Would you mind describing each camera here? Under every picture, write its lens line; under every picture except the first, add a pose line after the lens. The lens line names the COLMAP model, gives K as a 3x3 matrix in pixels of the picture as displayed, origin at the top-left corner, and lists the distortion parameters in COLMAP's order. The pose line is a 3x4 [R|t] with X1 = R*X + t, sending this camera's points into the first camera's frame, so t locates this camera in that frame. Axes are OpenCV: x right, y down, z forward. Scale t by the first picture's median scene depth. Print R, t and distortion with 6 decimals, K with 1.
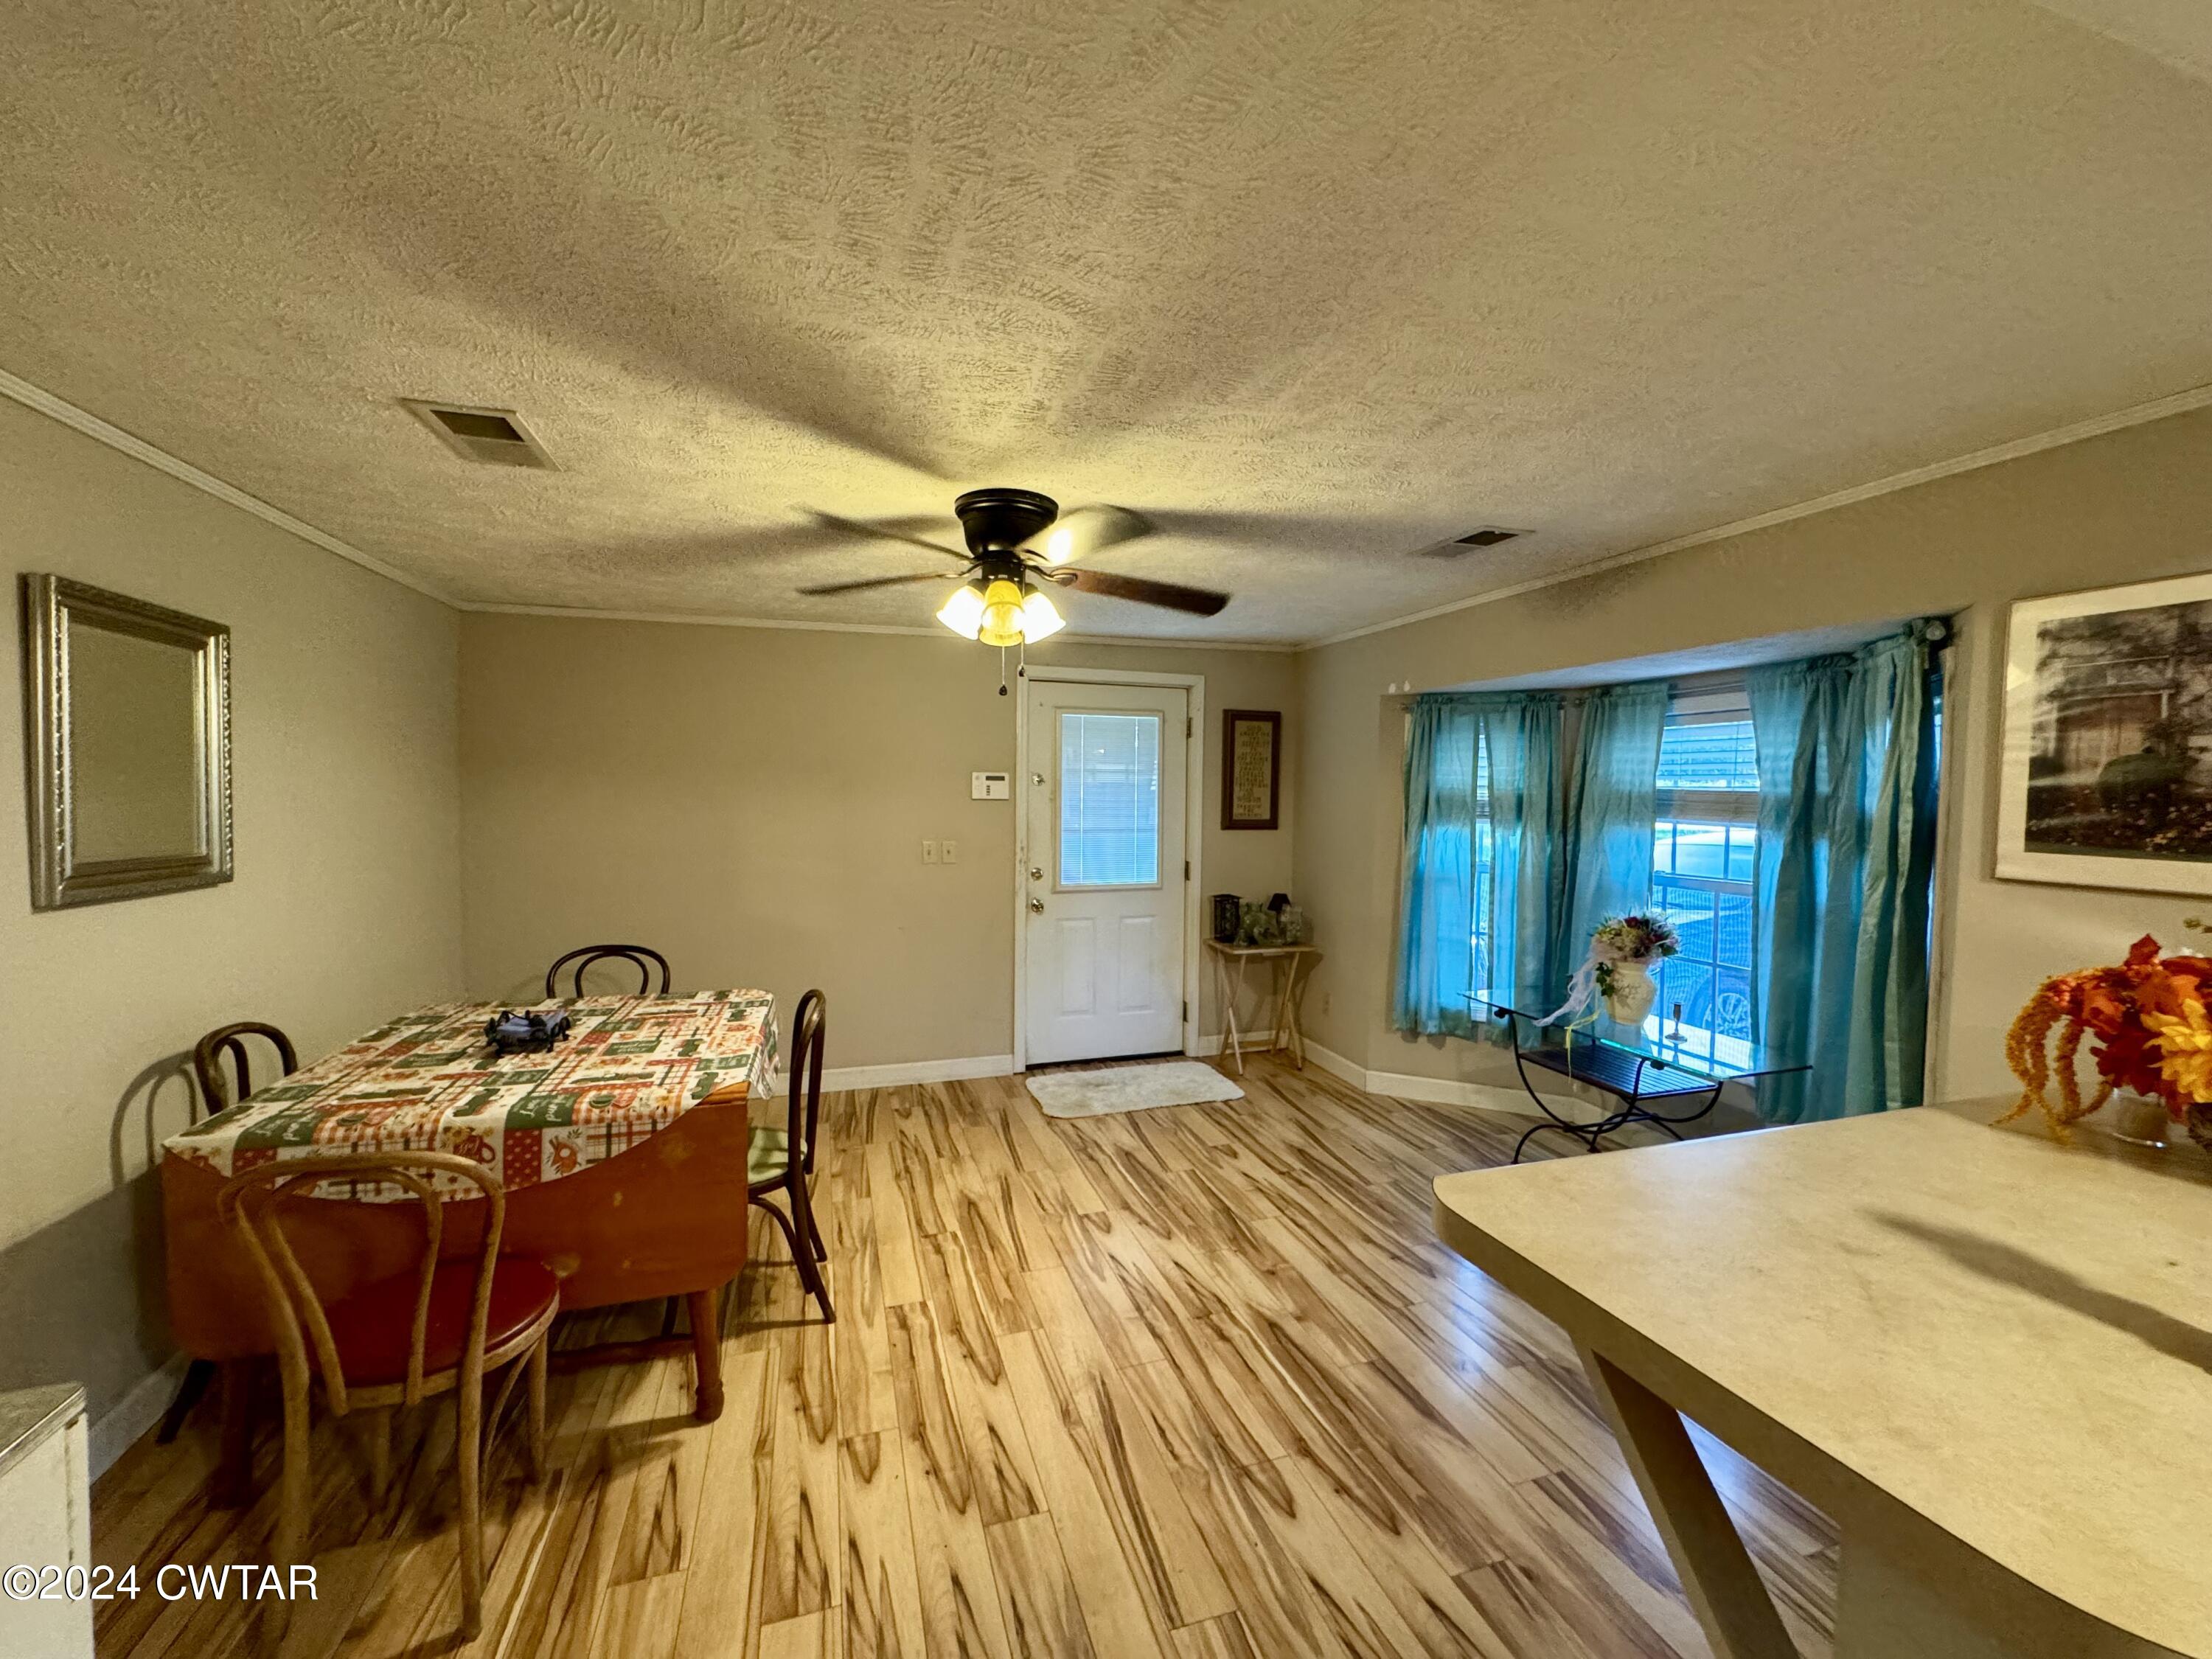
lens RADIAL K [[880.9, 0, 1102.4], [0, 880.9, 827.7], [0, 0, 1]] dist [-0.002968, 0.000533]
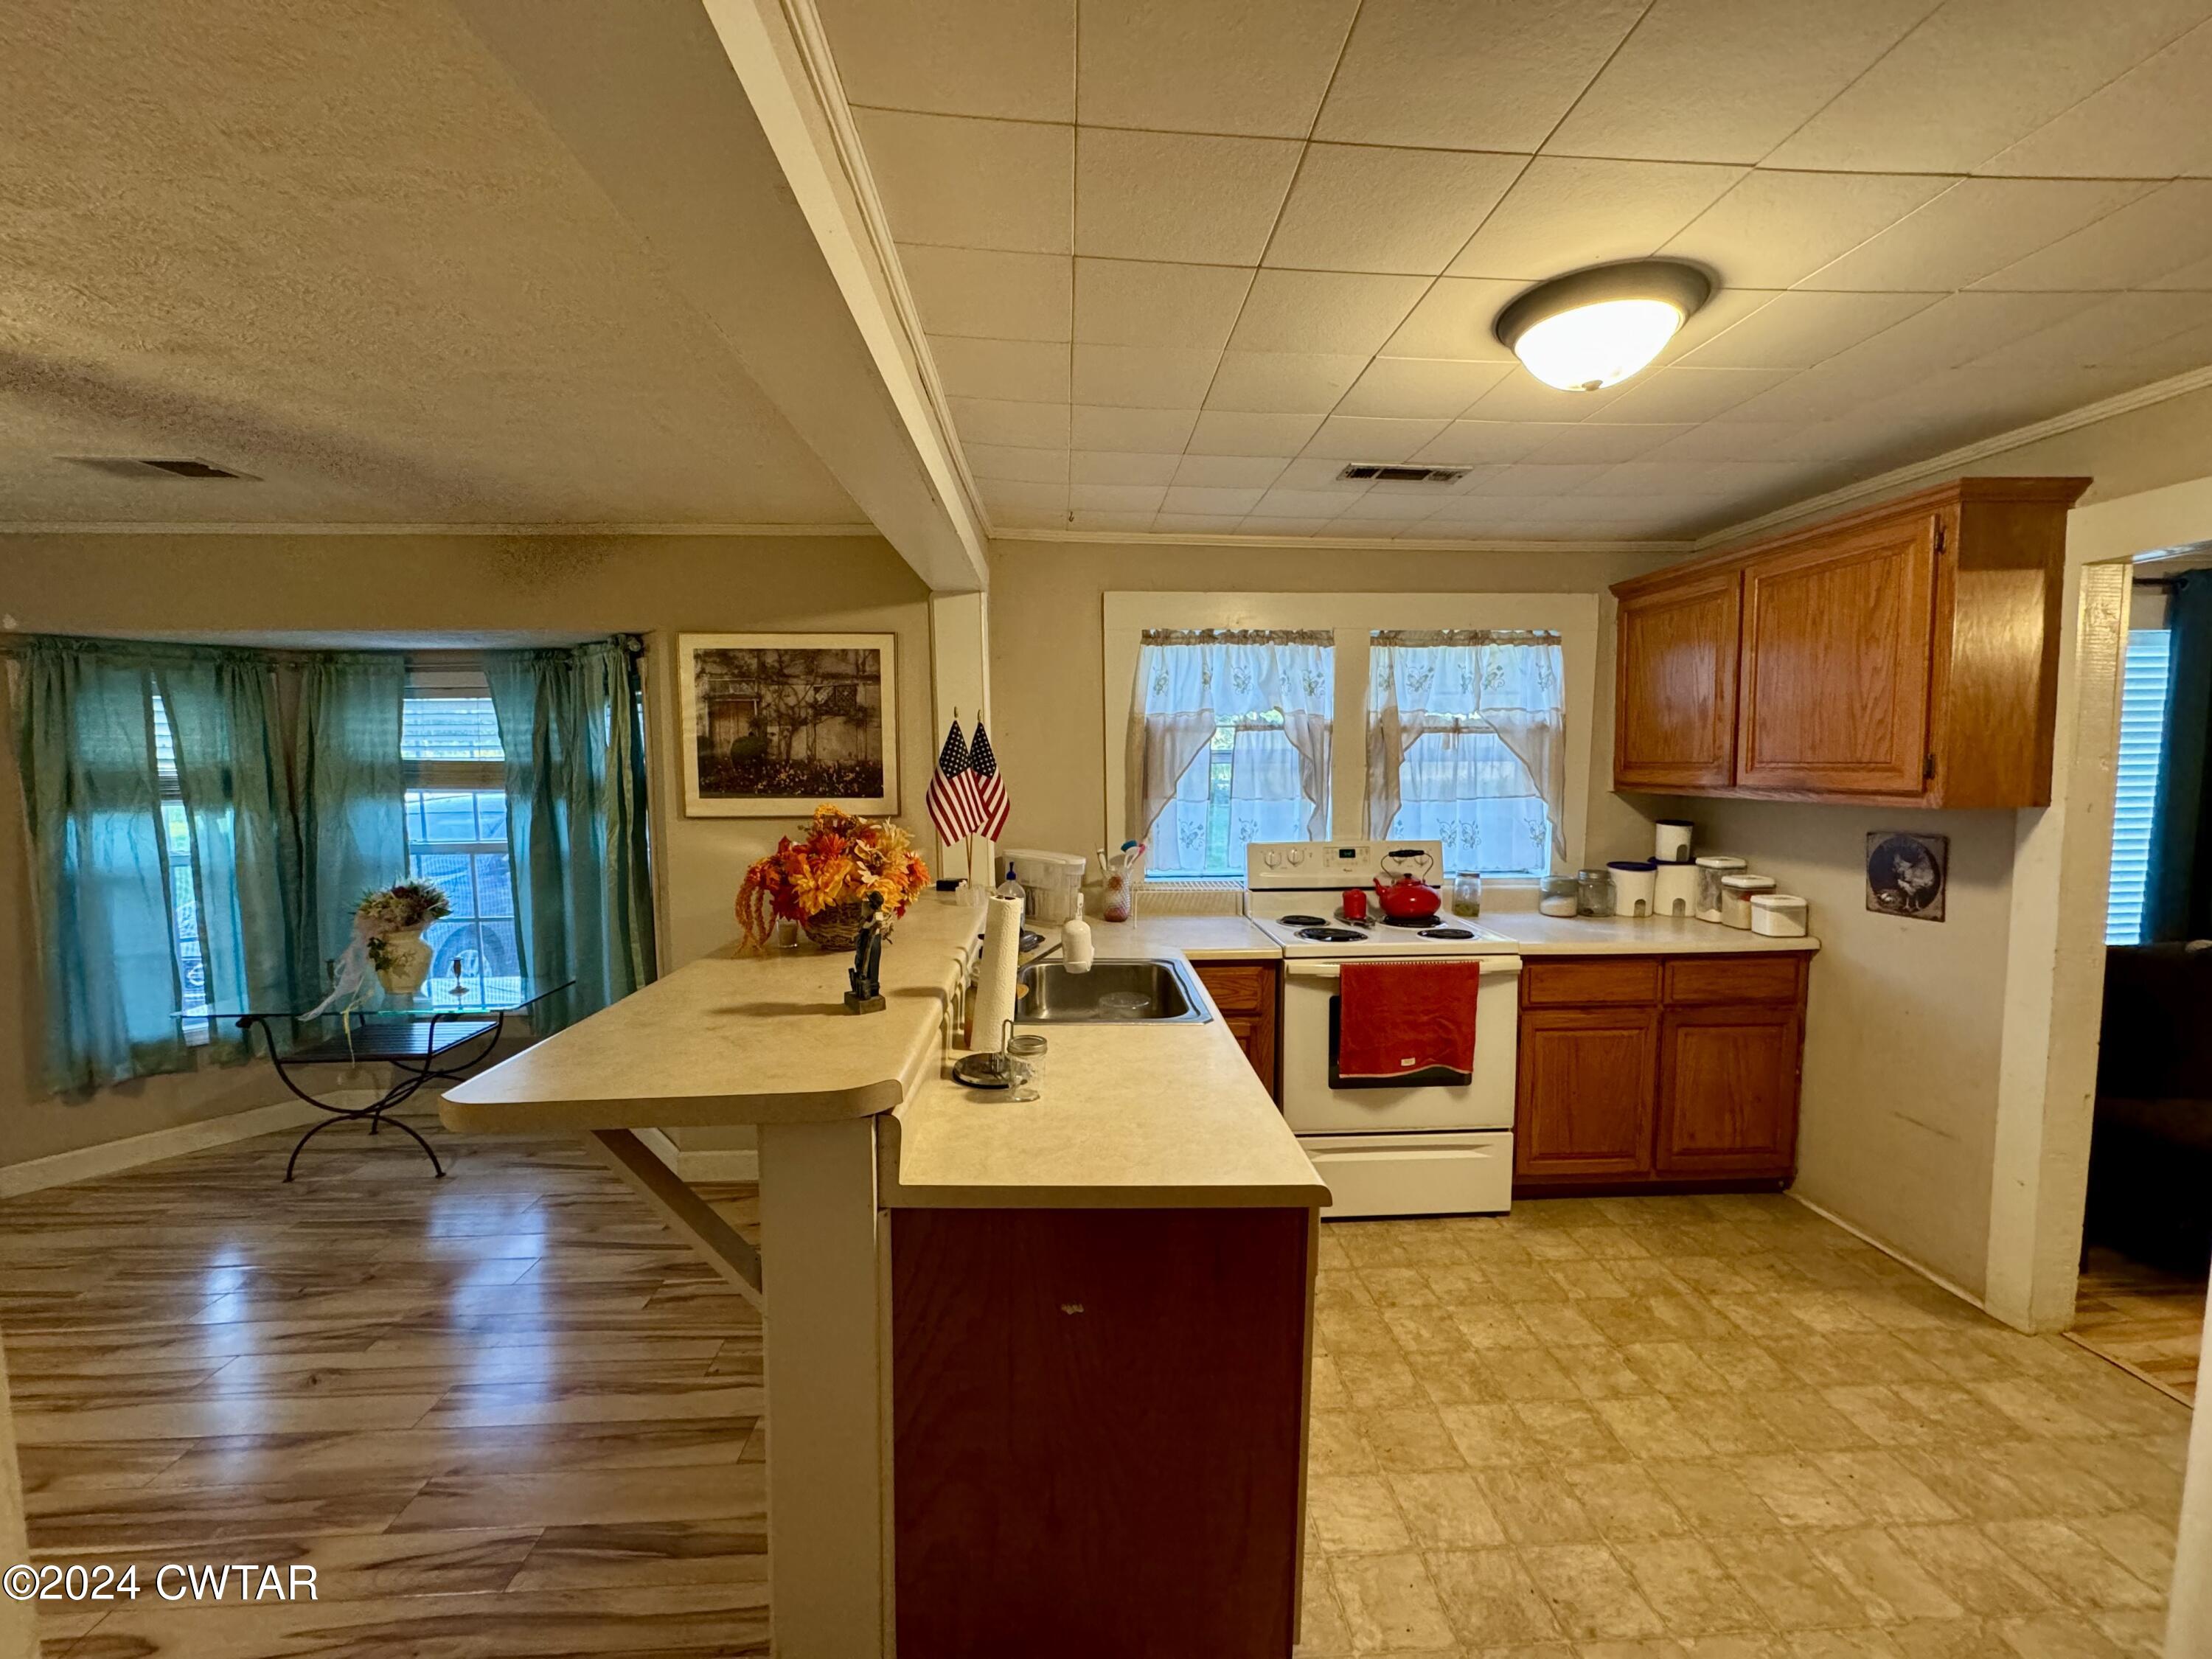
lens RADIAL K [[880.9, 0, 1104.3], [0, 880.9, 828.0], [0, 0, 1]] dist [-0.002968, 0.000533]
pose [[0.267261, -0.089925, 0.959419, -0.174332], [0.053632, 0.995481, 0.078365, -0.002769], [-0.962131, 0.030511, 0.270876, -0.069889]]
